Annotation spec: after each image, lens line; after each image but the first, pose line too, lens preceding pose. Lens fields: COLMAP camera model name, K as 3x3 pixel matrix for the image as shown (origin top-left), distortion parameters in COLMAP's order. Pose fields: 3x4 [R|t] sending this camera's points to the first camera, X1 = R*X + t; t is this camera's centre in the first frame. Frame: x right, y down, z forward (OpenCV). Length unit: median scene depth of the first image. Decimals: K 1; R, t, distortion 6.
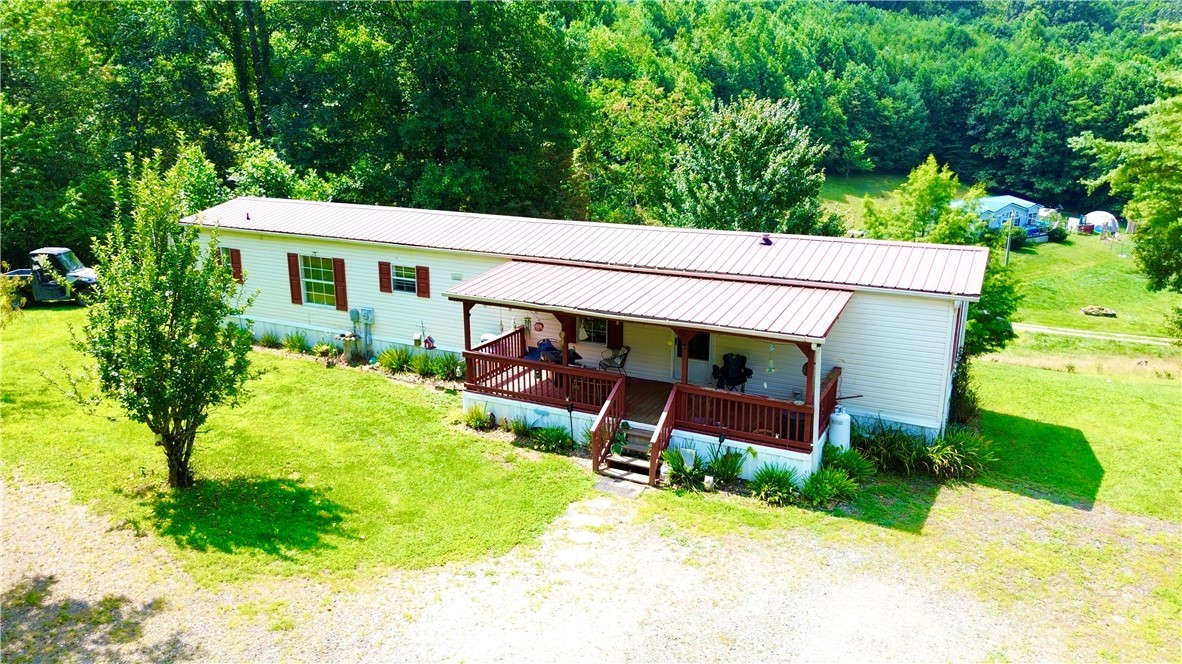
lens RADIAL K [[837.0, 0, 591.0], [0, 837.0, 332.0], [0, 0, 1]] dist [0.070792, -0.078467]
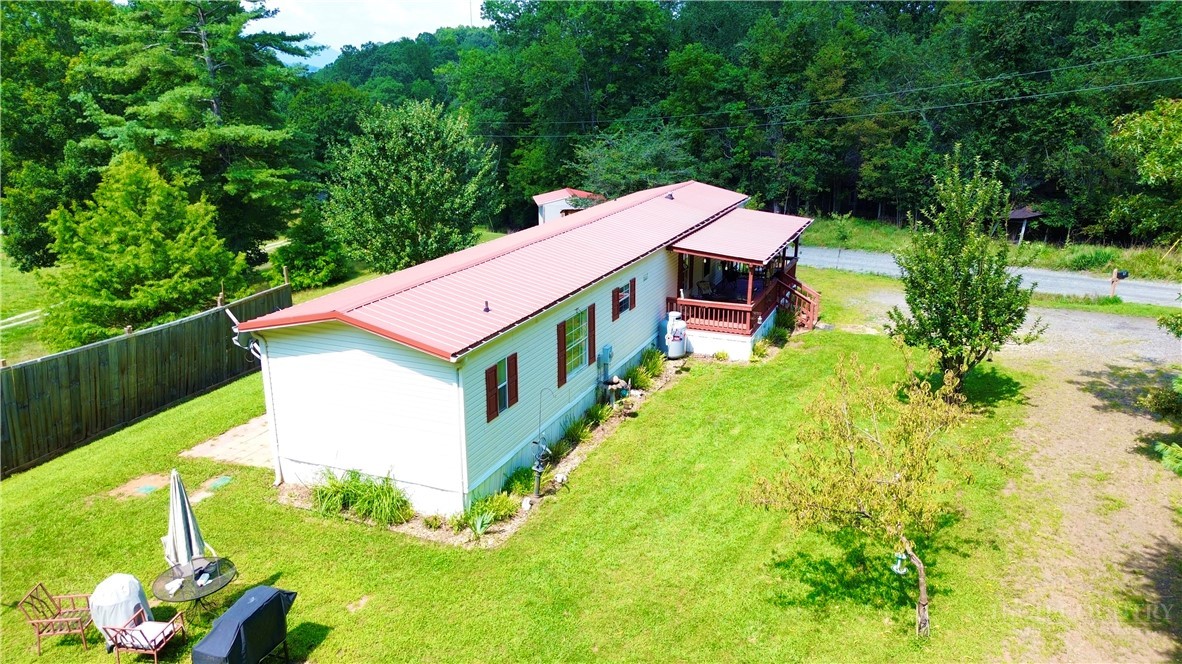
lens RADIAL K [[837.0, 0, 591.0], [0, 837.0, 332.0], [0, 0, 1]] dist [0.070792, -0.078467]
pose [[-0.072826, -0.285510, 0.955605, -0.262389], [0.256283, 0.920618, 0.294588, -0.073048], [-0.963854, 0.266359, 0.006127, 0.235968]]
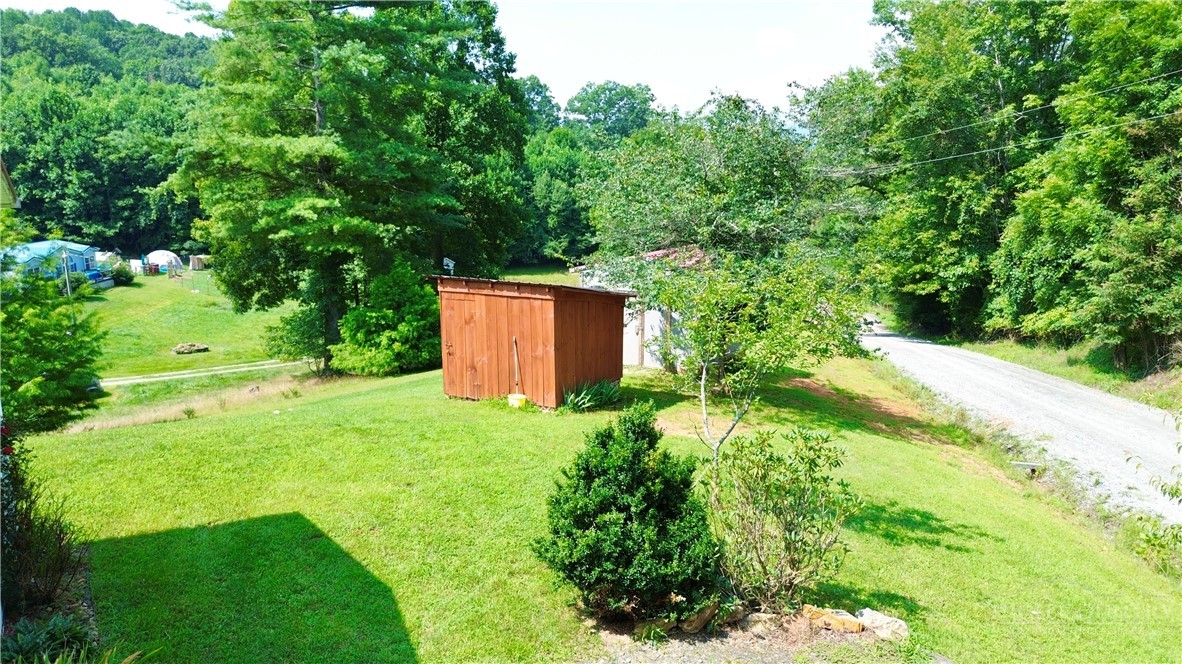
lens RADIAL K [[837.0, 0, 591.0], [0, 837.0, 332.0], [0, 0, 1]] dist [0.070792, -0.078467]
pose [[0.526819, -0.171517, 0.832492, 0.051873], [0.226586, 0.972325, 0.056939, 0.003842], [-0.819219, 0.158635, 0.551103, 0.108695]]
